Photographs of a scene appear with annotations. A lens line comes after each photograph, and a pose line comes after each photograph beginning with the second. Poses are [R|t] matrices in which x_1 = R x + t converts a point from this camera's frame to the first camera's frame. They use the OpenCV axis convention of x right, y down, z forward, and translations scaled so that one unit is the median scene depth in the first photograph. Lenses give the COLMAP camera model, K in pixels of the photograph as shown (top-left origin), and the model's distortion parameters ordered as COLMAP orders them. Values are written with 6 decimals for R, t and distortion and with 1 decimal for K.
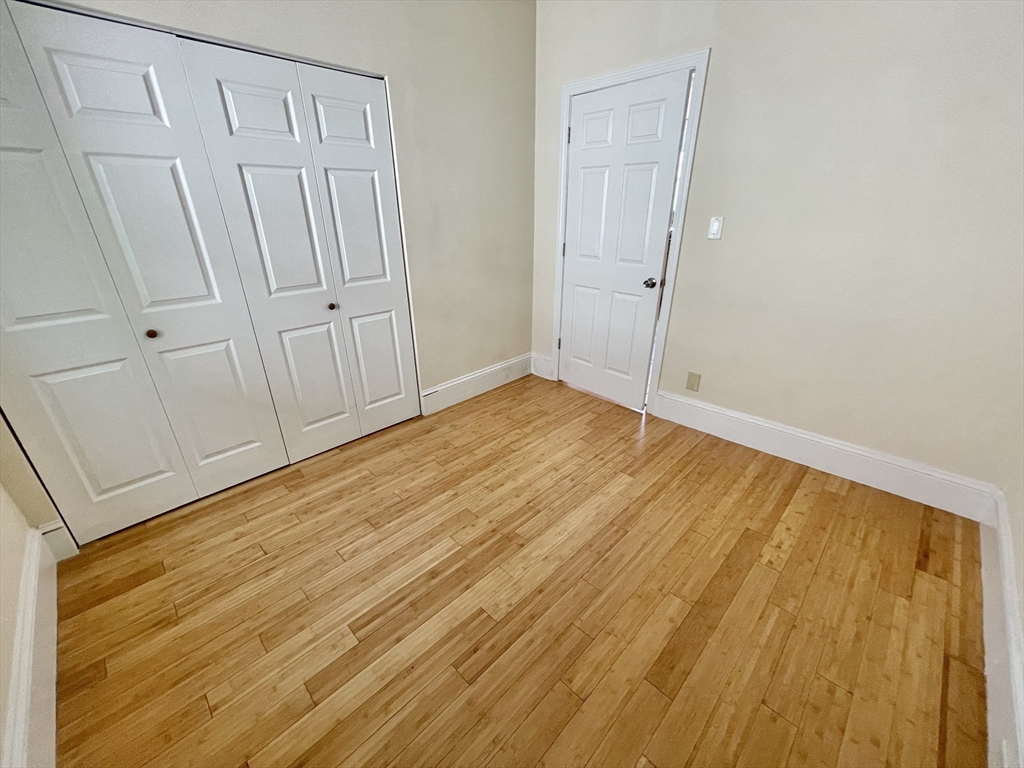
lens RADIAL K [[413.0, 0, 511.9], [0, 413.0, 387.3], [0, 0, 1]] dist [-0.001467, -0.000316]
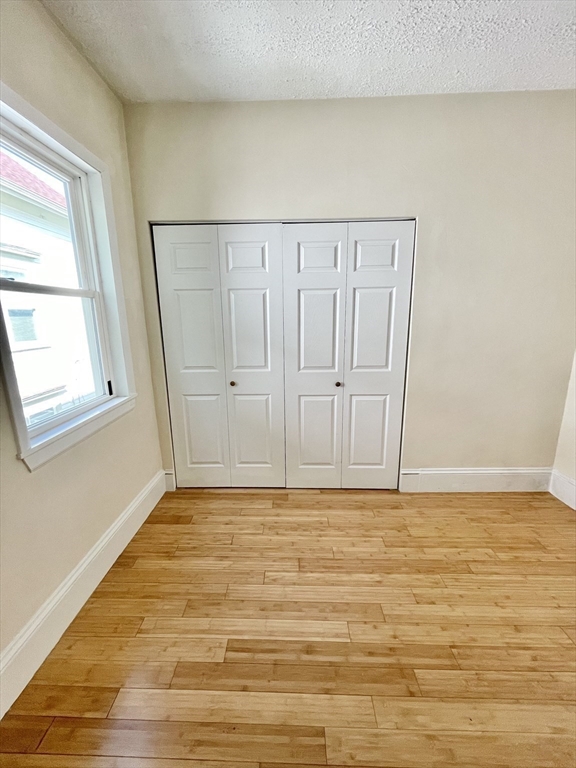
lens RADIAL K [[309.8, 0, 283.9], [0, 309.8, 380.8], [0, 0, 1]] dist [-0.001467, -0.000316]
pose [[0.682351, 0.144410, -0.716619, 0.185216], [-0.284688, 0.955397, -0.078548, -0.088983], [0.673313, 0.257610, 0.693028, 0.211737]]
